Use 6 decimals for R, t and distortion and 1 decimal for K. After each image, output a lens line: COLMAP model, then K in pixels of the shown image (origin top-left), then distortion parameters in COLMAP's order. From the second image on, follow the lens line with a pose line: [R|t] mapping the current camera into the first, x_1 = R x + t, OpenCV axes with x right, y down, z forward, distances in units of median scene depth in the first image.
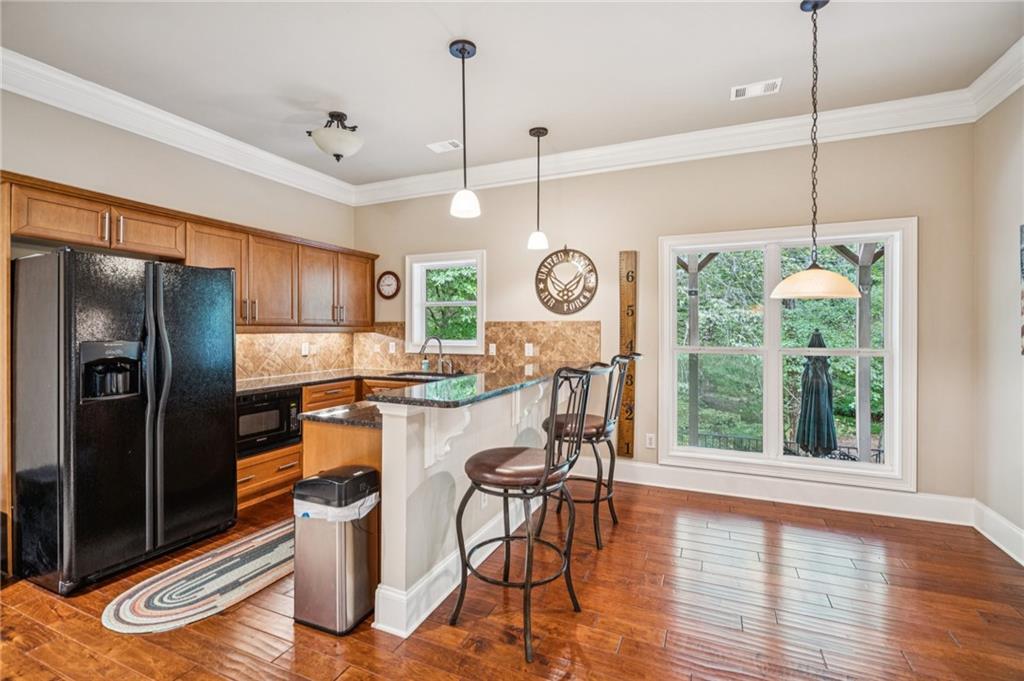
lens RADIAL K [[469.1, 0, 515.9], [0, 469.1, 327.2], [0, 0, 1]] dist [-0.006321, 0.000806]
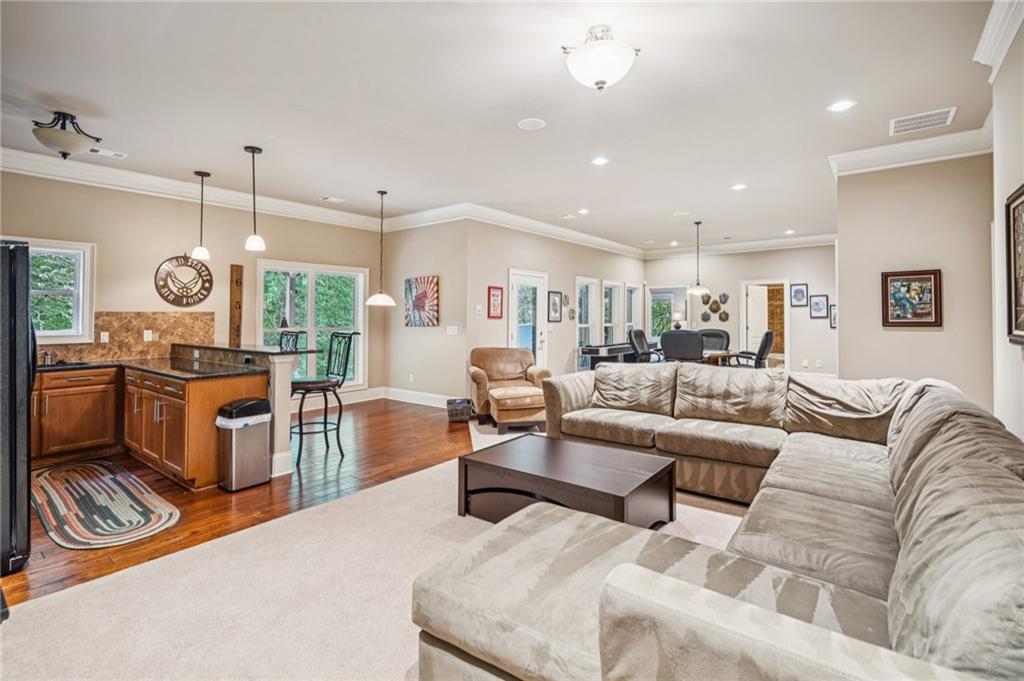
lens RADIAL K [[469.1, 0, 506.1], [0, 469.1, 302.5], [0, 0, 1]] dist [-0.006321, 0.000806]
pose [[0.261726, 0.026010, 0.964792, -0.897334], [0.000170, 0.999636, -0.026995, -0.003668], [-0.965142, 0.007229, 0.261626, -0.188289]]
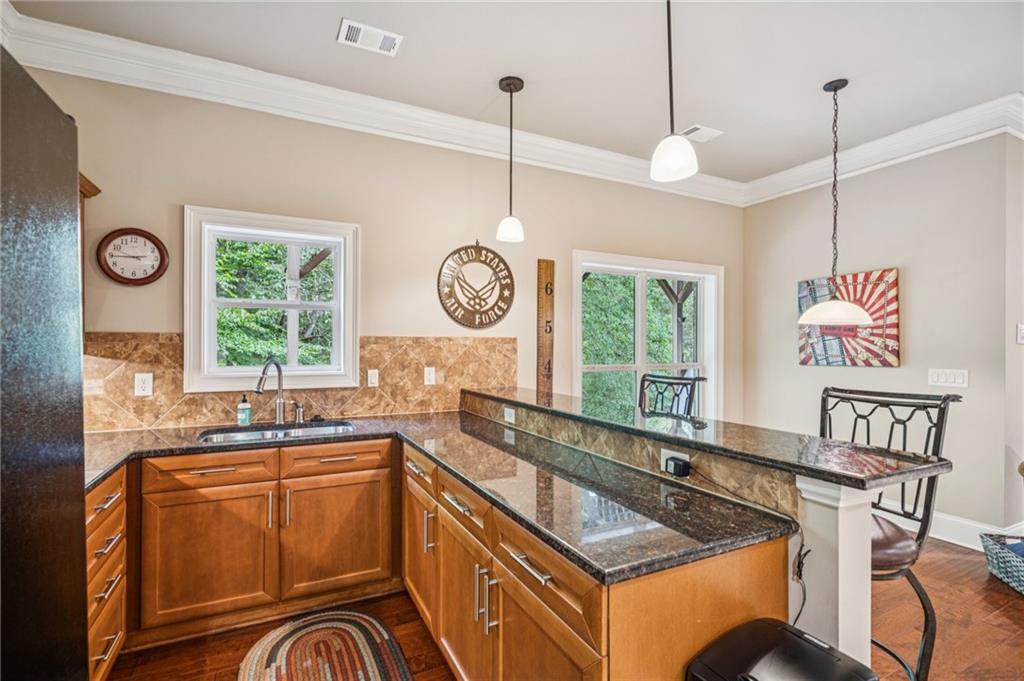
lens RADIAL K [[469.1, 0, 509.5], [0, 469.1, 346.5], [0, 0, 1]] dist [-0.006321, 0.000806]
pose [[0.643274, 0.000272, 0.765636, -0.456621], [-0.006672, 0.999964, 0.005250, -0.002016], [-0.765607, -0.008485, 0.643253, 0.450923]]
